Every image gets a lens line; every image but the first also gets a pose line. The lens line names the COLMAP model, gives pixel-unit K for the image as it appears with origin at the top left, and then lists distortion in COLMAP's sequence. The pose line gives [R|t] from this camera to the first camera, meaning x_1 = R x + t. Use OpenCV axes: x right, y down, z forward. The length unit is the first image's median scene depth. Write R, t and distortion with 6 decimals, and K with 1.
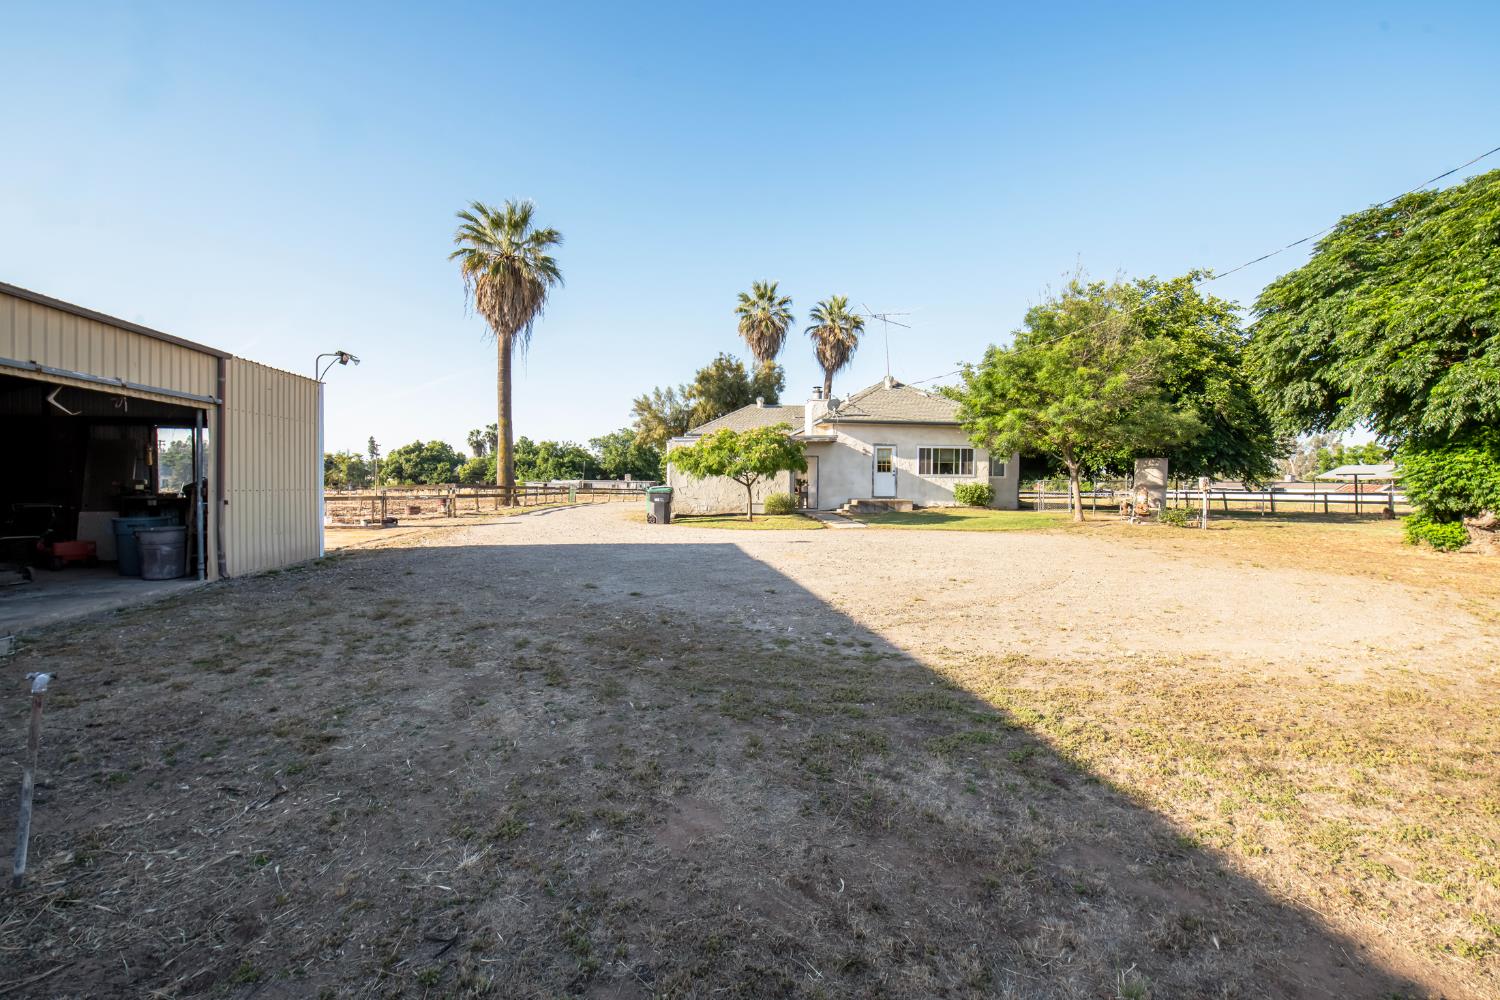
lens RADIAL K [[628.2, 0, 753.7], [0, 628.2, 498.5], [0, 0, 1]] dist [0.004341, 0.000019]
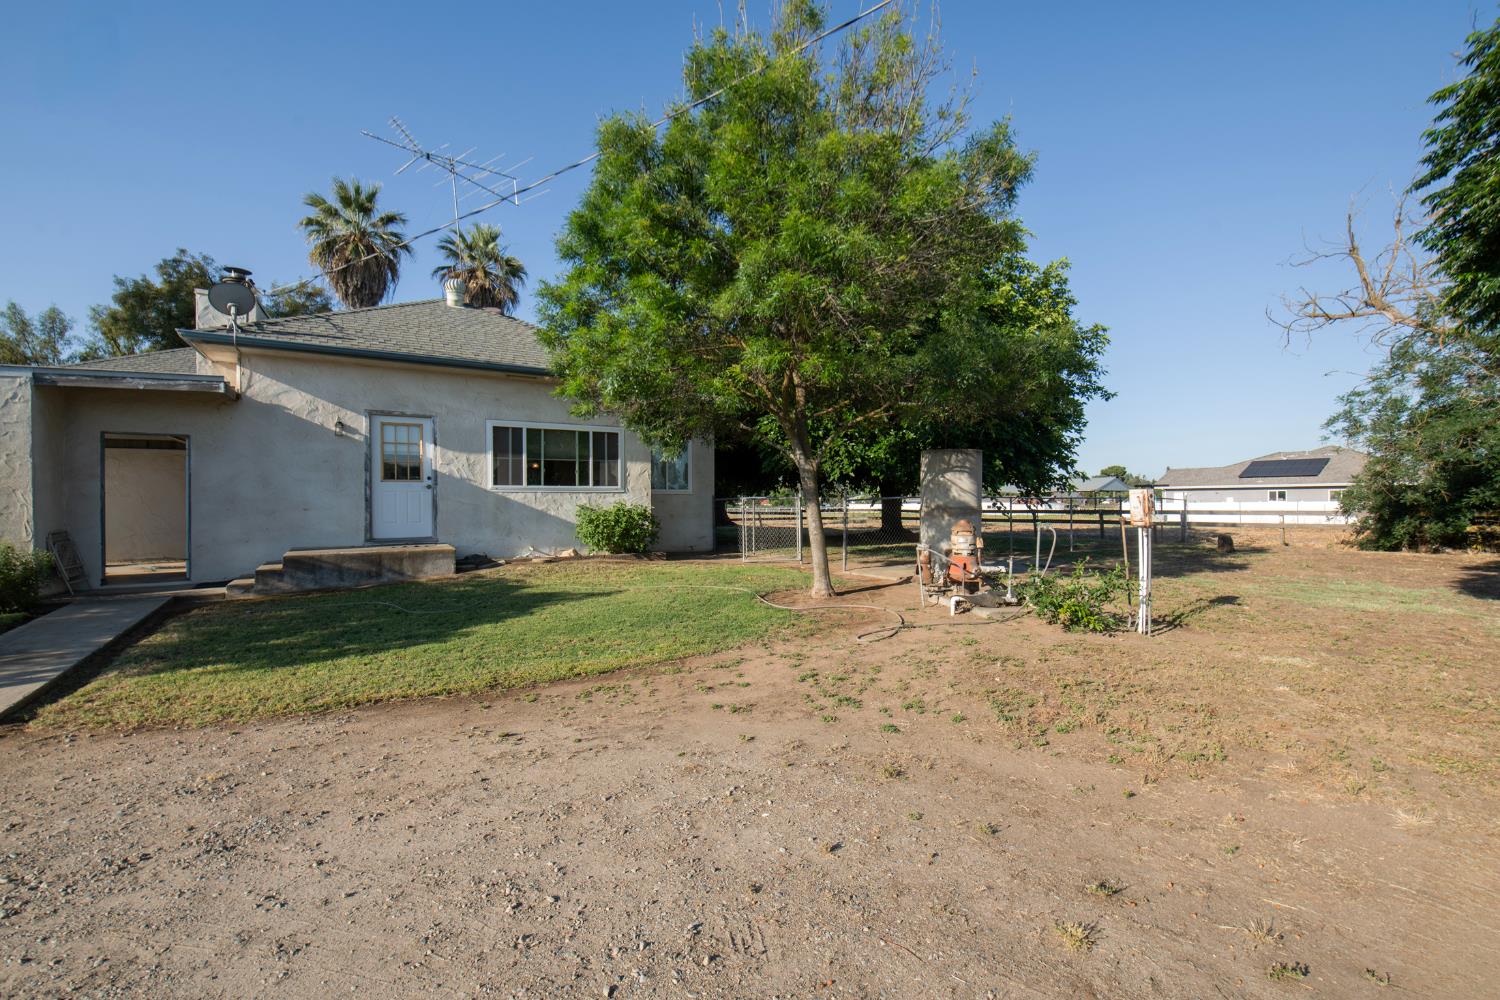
lens RADIAL K [[628.2, 0, 749.2], [0, 628.2, 503.3], [0, 0, 1]] dist [0.004341, 0.000019]
pose [[0.921835, -0.011071, 0.387425, 0.254343], [0.016798, 0.999794, -0.011397, -0.017924], [-0.387219, 0.017014, 0.921831, 0.514986]]
